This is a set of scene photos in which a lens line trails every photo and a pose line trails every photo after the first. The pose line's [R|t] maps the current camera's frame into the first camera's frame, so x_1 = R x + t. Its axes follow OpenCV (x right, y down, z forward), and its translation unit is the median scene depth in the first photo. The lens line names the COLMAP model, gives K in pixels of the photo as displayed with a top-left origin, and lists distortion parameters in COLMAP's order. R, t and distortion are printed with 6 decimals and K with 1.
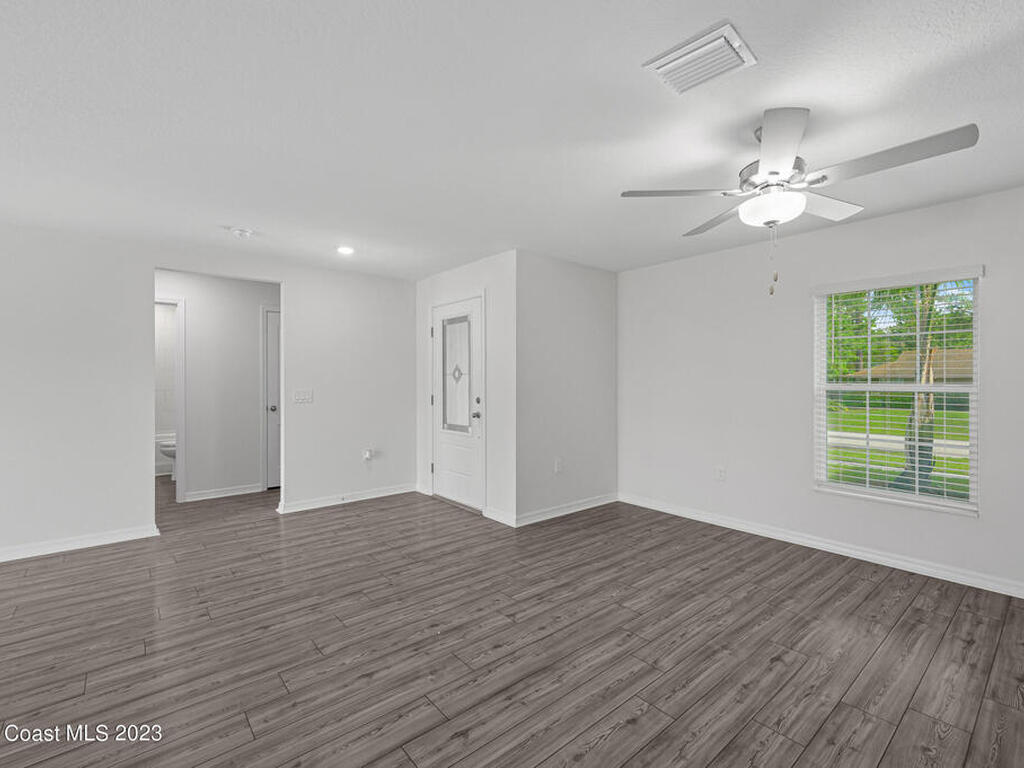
lens RADIAL K [[473.6, 0, 511.3], [0, 473.6, 379.0], [0, 0, 1]] dist [-0.000267, -0.000003]
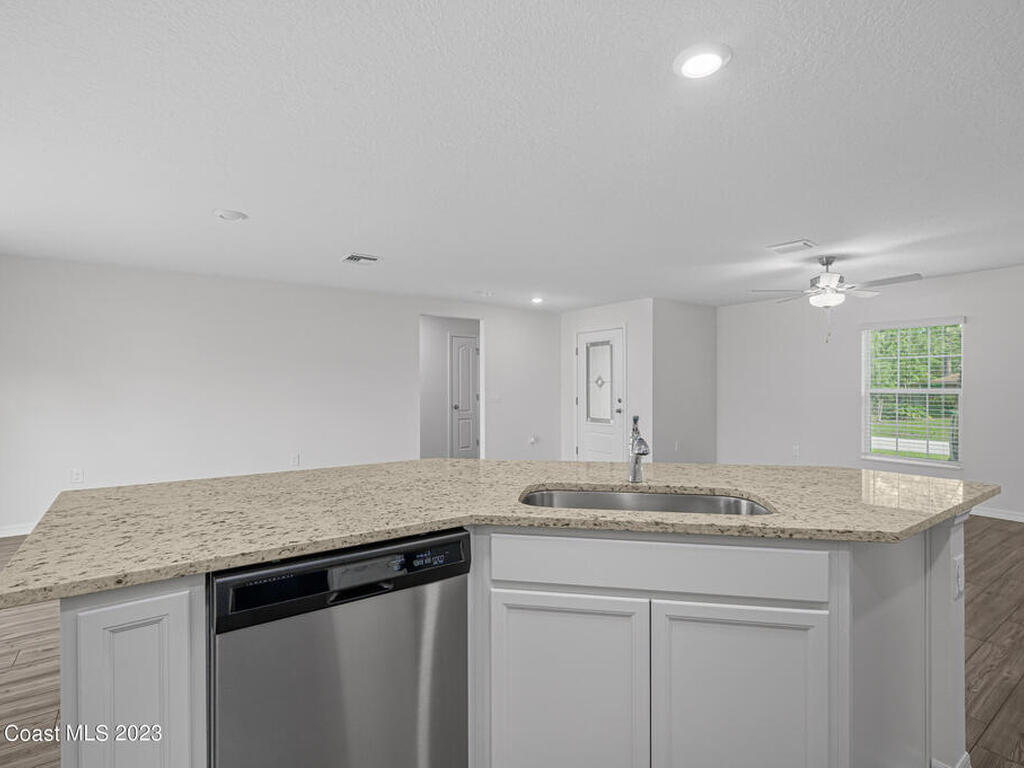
lens RADIAL K [[506.2, 0, 512.0], [0, 506.2, 384.0], [0, 0, 1]] dist [0.001416, 0.000129]
pose [[0.996519, -0.000927, -0.083363, -0.361397], [0.000721, 0.999997, -0.002503, -0.001545], [0.083365, 0.002434, 0.996516, -0.749803]]
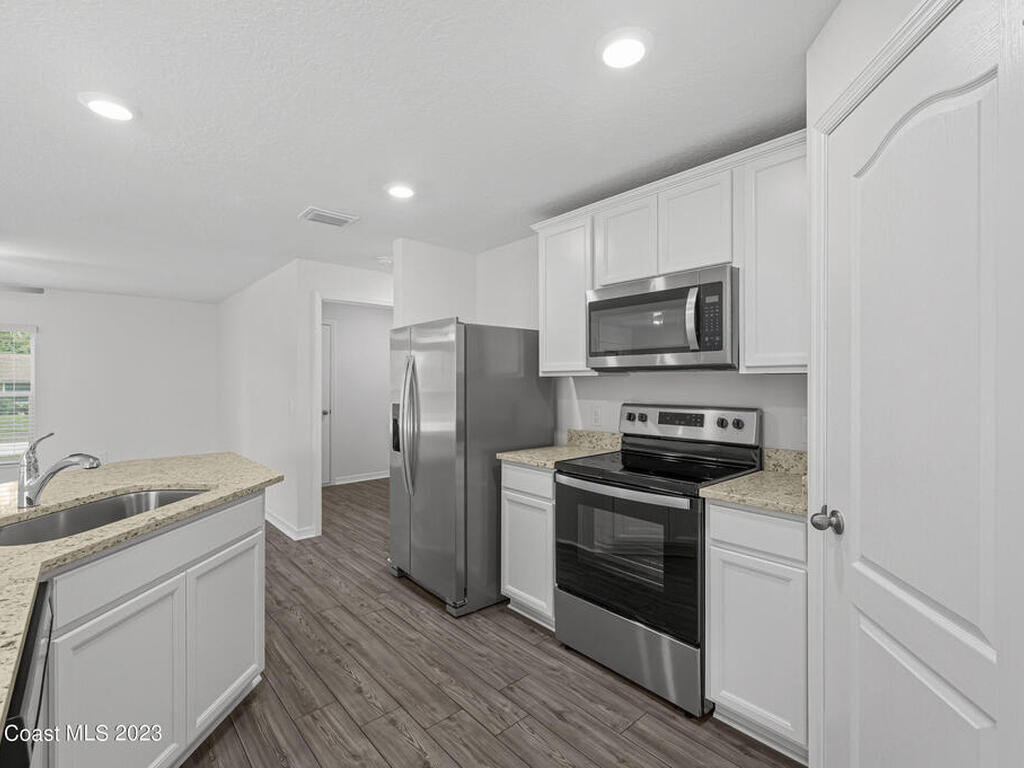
lens RADIAL K [[486.2, 0, 512.0], [0, 486.2, 384.0], [0, 0, 1]] dist [-0.001066, -0.000207]
pose [[-0.018494, -0.004180, 0.999820, -0.773513], [0.003744, 0.999984, 0.004250, -0.019360], [-0.999822, 0.003822, -0.018478, -0.658232]]
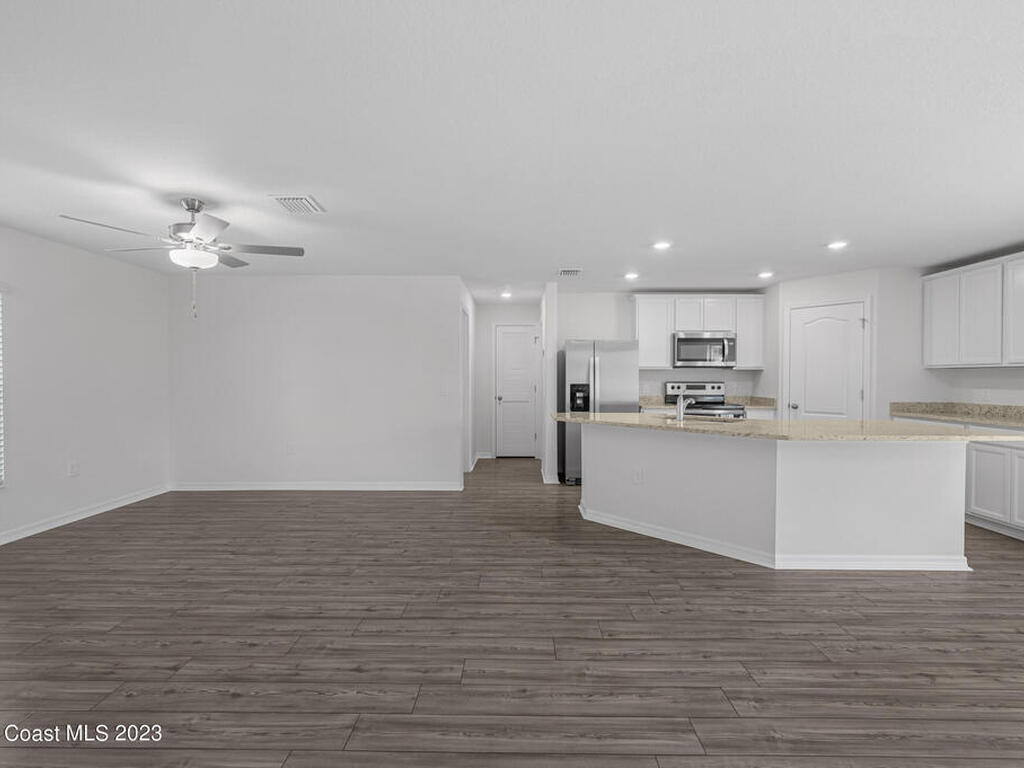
lens RADIAL K [[476.2, 0, 510.9], [0, 476.2, 400.4], [0, 0, 1]] dist [-0.001492, -0.000275]
pose [[-0.757753, -0.031065, 0.651802, -0.696796], [-0.000686, 0.998904, 0.046811, 0.003126], [-0.652541, 0.035024, -0.756944, 0.897531]]
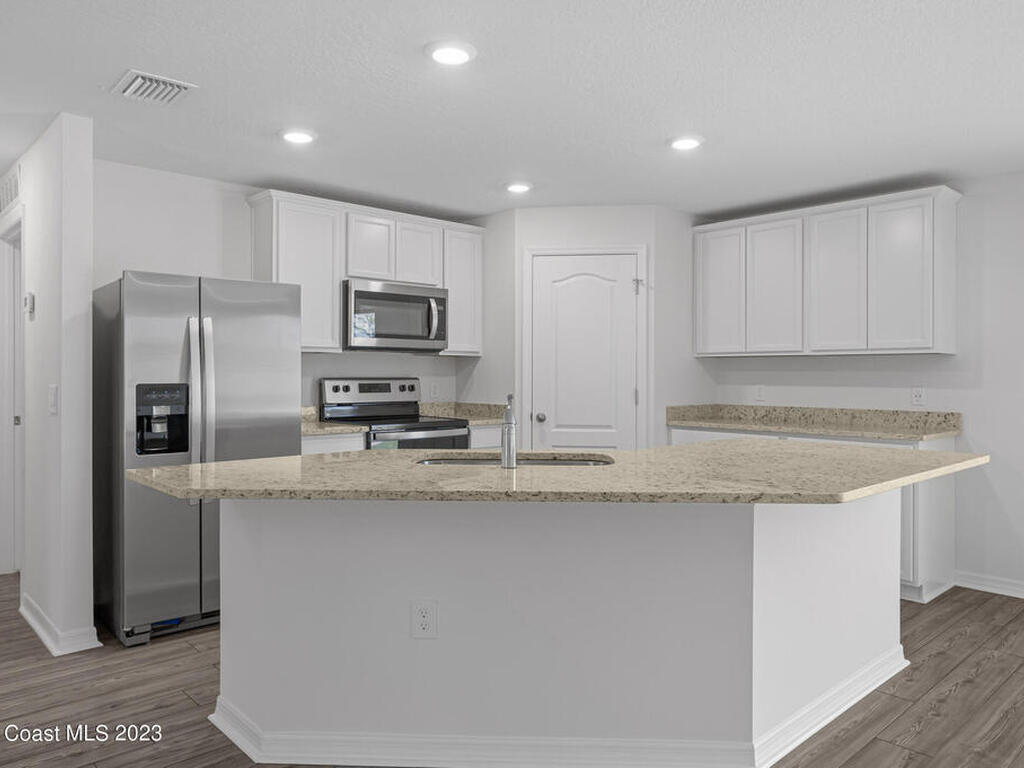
lens RADIAL K [[732.7, 0, 512.0], [0, 732.7, 384.0], [0, 0, 1]] dist [0.006917, 0.001828]
pose [[-0.998685, -0.000480, -0.051264, -0.248315], [-0.001291, 0.999874, 0.015791, 0.006245], [0.051250, 0.015836, -0.998560, 0.540277]]
